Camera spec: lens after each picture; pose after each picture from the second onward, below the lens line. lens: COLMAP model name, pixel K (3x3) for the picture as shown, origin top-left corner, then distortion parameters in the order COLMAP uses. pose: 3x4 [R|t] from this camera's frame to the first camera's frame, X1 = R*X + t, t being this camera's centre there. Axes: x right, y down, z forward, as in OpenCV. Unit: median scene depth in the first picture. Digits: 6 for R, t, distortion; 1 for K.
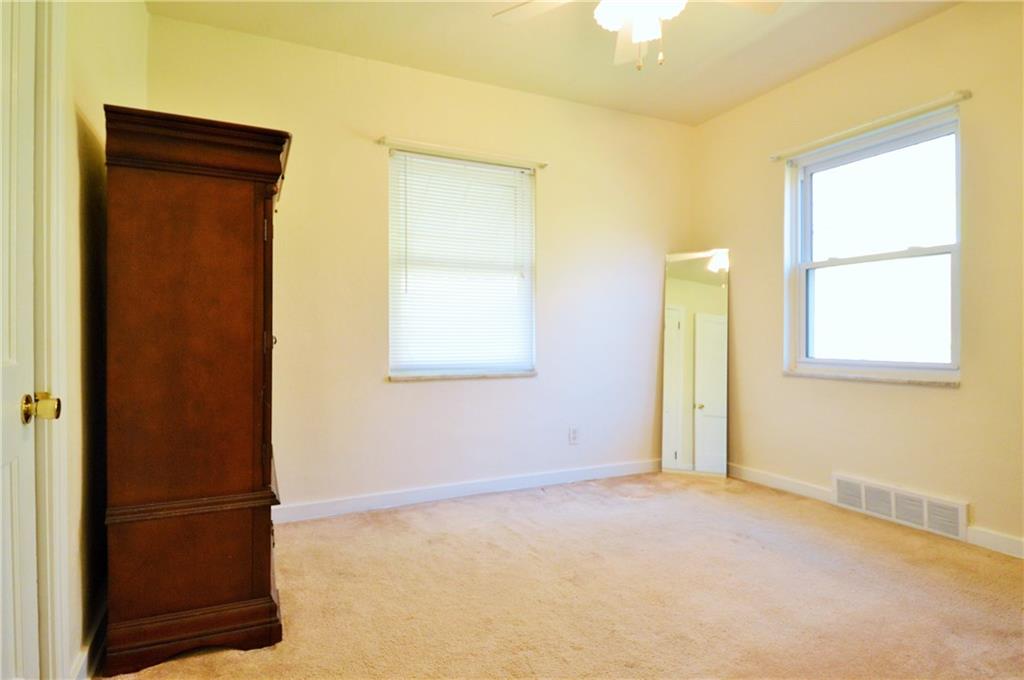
lens RADIAL K [[554.3, 0, 507.0], [0, 554.3, 334.1], [0, 0, 1]] dist [0.014873, -0.021815]
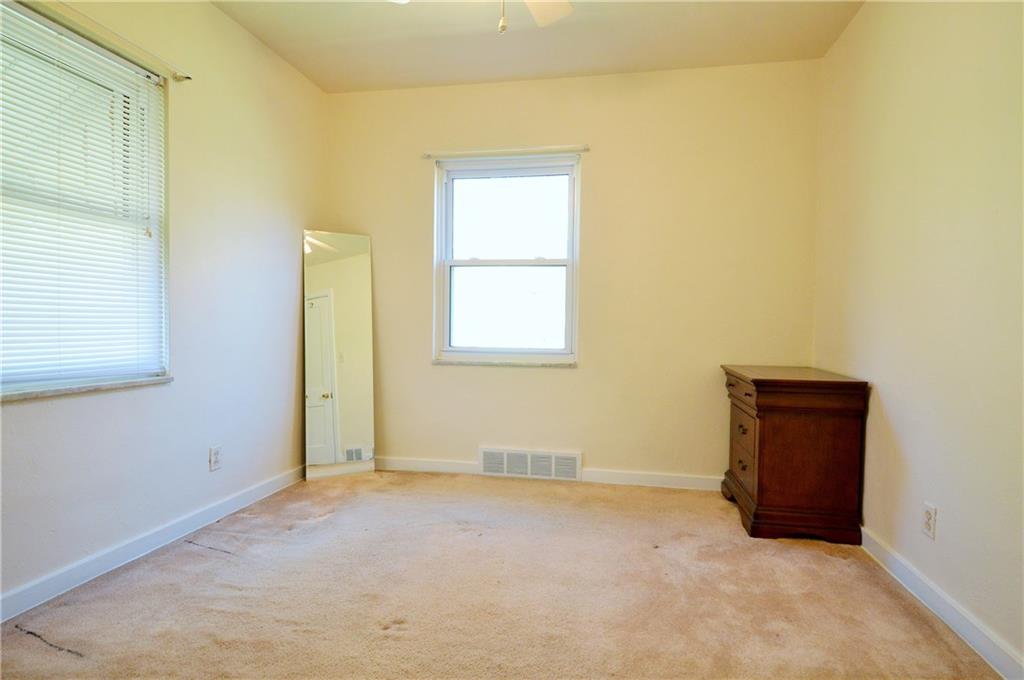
lens RADIAL K [[554.3, 0, 515.0], [0, 554.3, 337.1], [0, 0, 1]] dist [0.014873, -0.021815]
pose [[0.577633, -0.008340, 0.816254, -0.288232], [-0.016647, 0.999619, 0.021995, -0.002886], [-0.816127, -0.026293, 0.577274, 0.276882]]
